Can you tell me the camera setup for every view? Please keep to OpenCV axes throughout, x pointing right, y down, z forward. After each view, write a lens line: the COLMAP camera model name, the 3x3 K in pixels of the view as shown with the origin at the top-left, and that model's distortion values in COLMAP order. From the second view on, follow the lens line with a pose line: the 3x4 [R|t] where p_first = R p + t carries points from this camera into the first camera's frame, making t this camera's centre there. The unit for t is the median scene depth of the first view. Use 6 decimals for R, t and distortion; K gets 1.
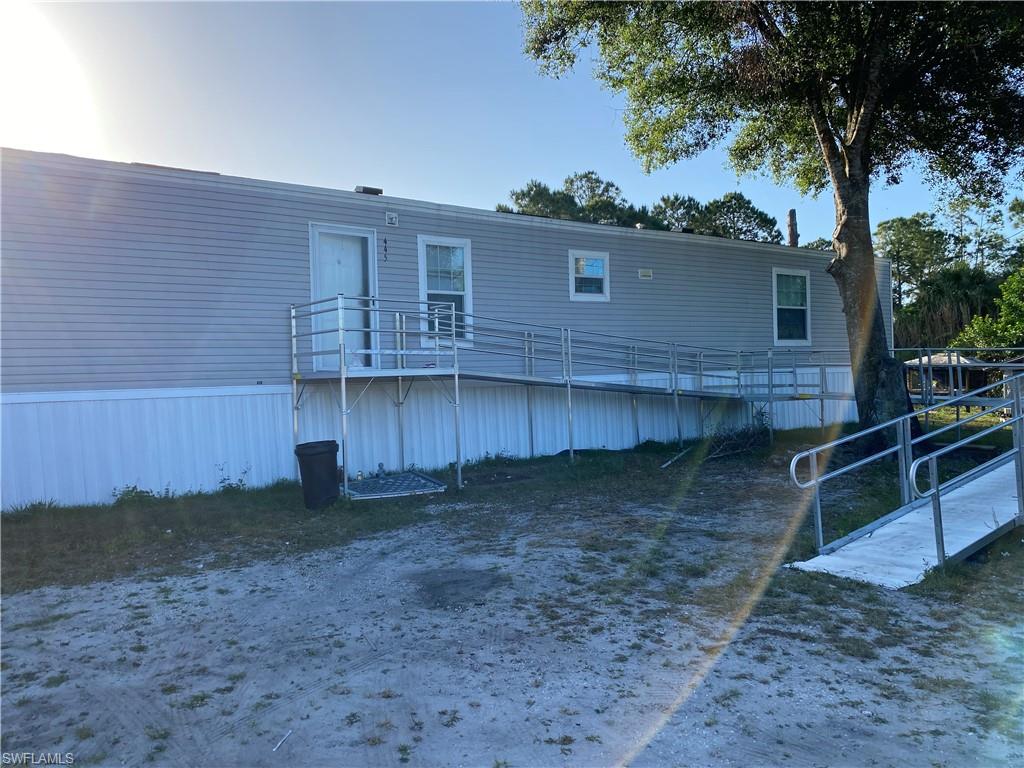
lens RADIAL K [[773.4, 0, 512.0], [0, 773.4, 384.0], [0, 0, 1]] dist [0.071417, -0.002036]
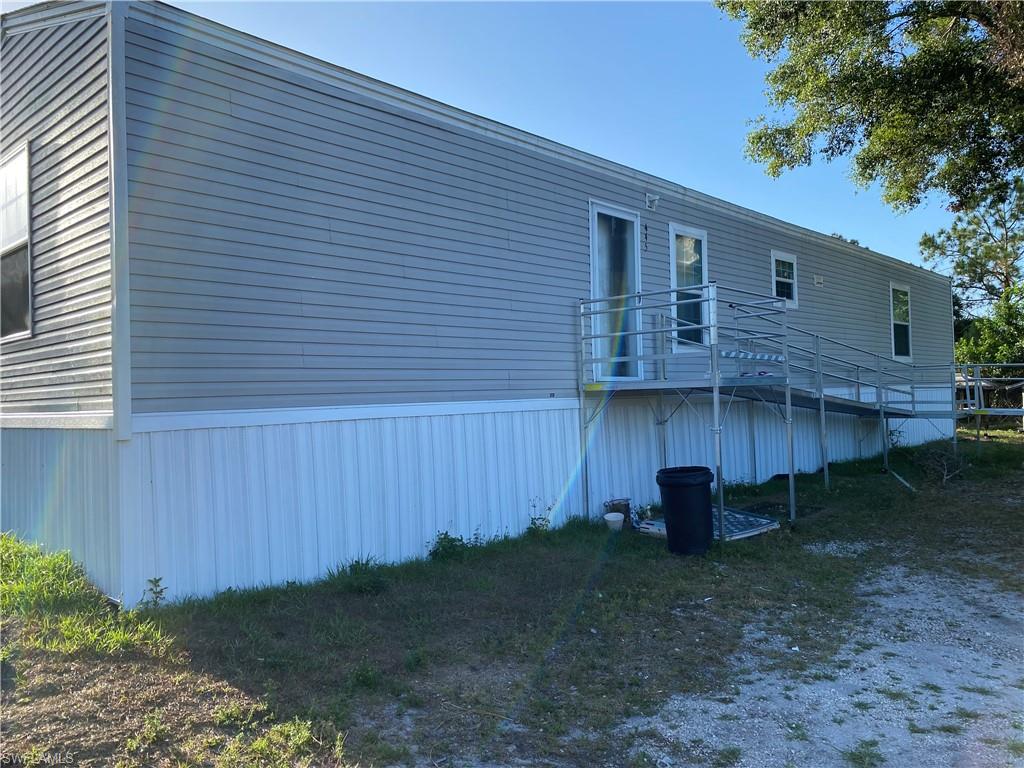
lens RADIAL K [[773.4, 0, 512.0], [0, 773.4, 384.0], [0, 0, 1]] dist [0.071417, -0.002036]
pose [[0.978704, -0.005037, 0.205216, -0.474945], [0.013644, 0.999084, -0.040549, 0.016581], [-0.204824, 0.042485, 0.977876, 0.215410]]
